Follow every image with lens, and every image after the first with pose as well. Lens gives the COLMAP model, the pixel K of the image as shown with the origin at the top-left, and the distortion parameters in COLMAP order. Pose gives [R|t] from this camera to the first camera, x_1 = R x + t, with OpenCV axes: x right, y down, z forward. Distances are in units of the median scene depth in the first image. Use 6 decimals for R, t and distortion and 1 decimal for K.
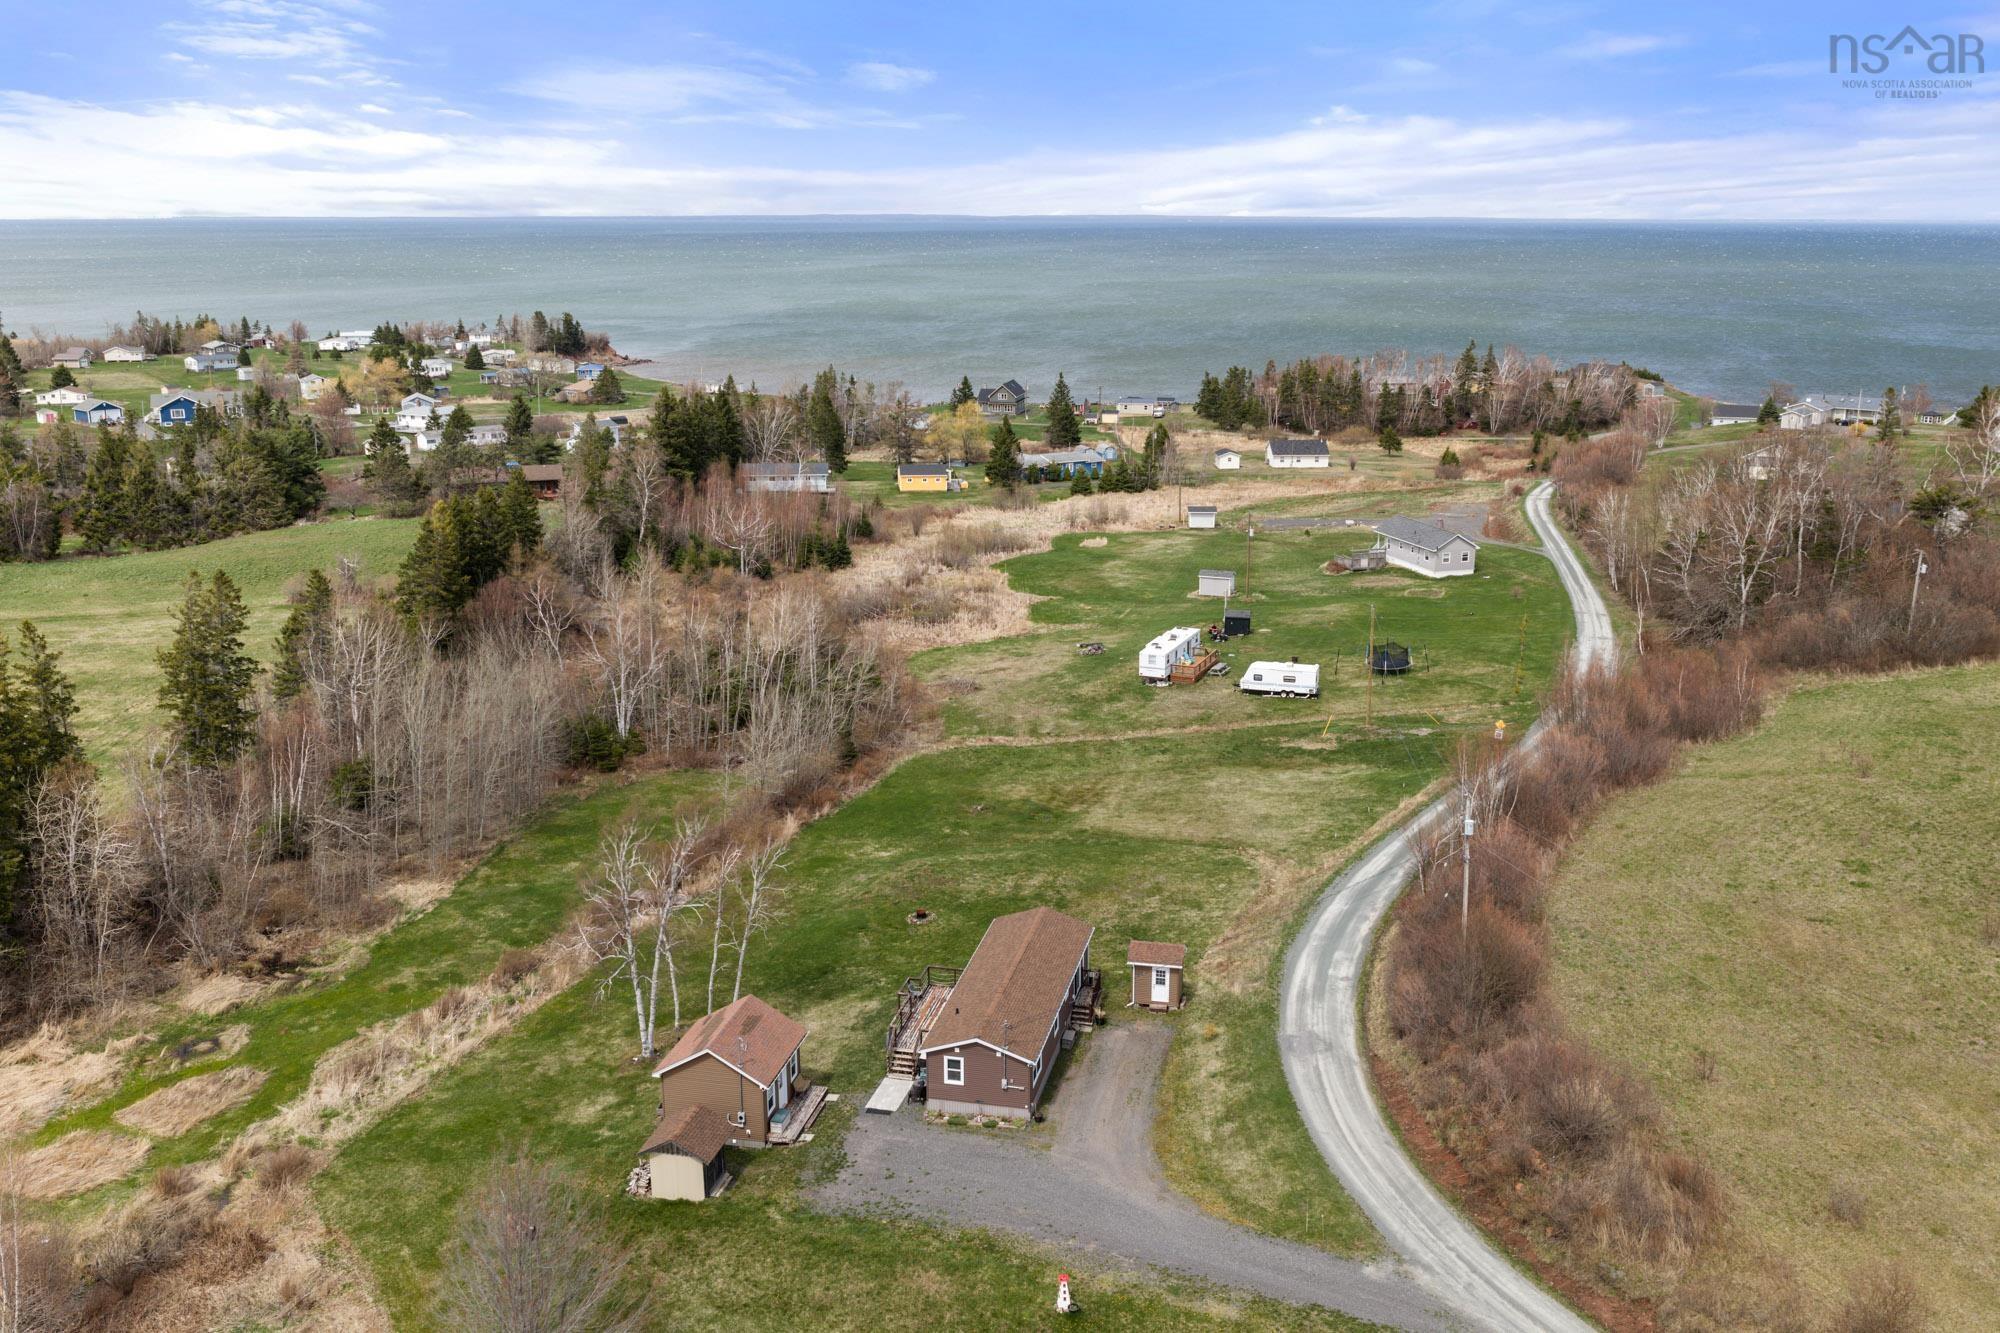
lens RADIAL K [[1663.7, 0, 999.8], [0, 1663.7, 664.8], [0, 0, 1]] dist [0.004339, -0.001811]
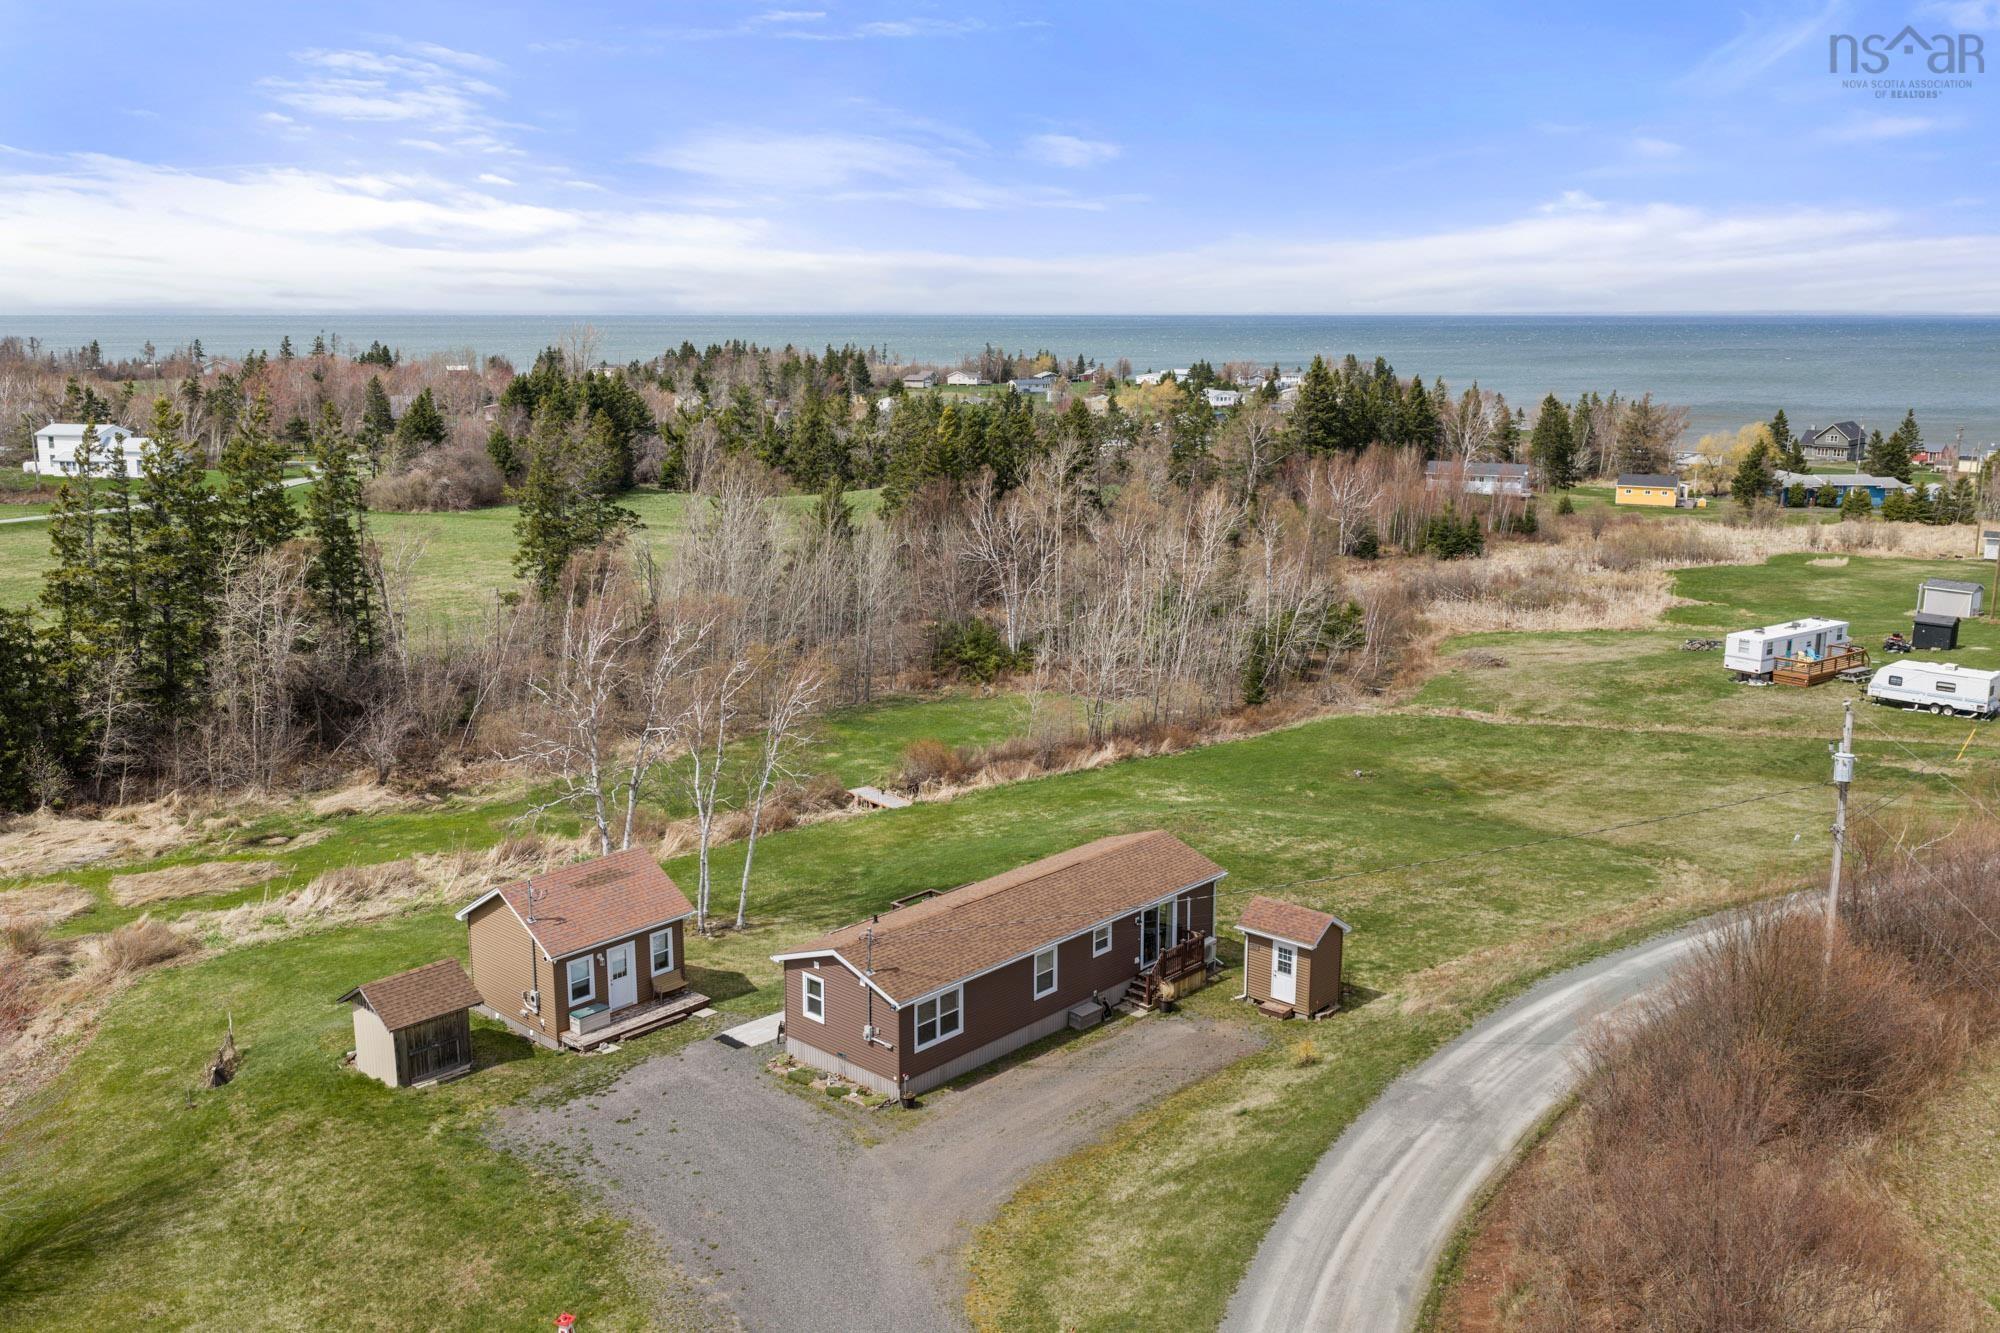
lens RADIAL K [[1663.7, 0, 1000.4], [0, 1663.7, 670.0], [0, 0, 1]] dist [0.004339, -0.001811]
pose [[0.870585, 0.105775, -0.480514, 0.164244], [-0.127812, 0.991710, -0.013262, 0.059375], [0.475128, 0.072961, 0.876887, 0.233306]]
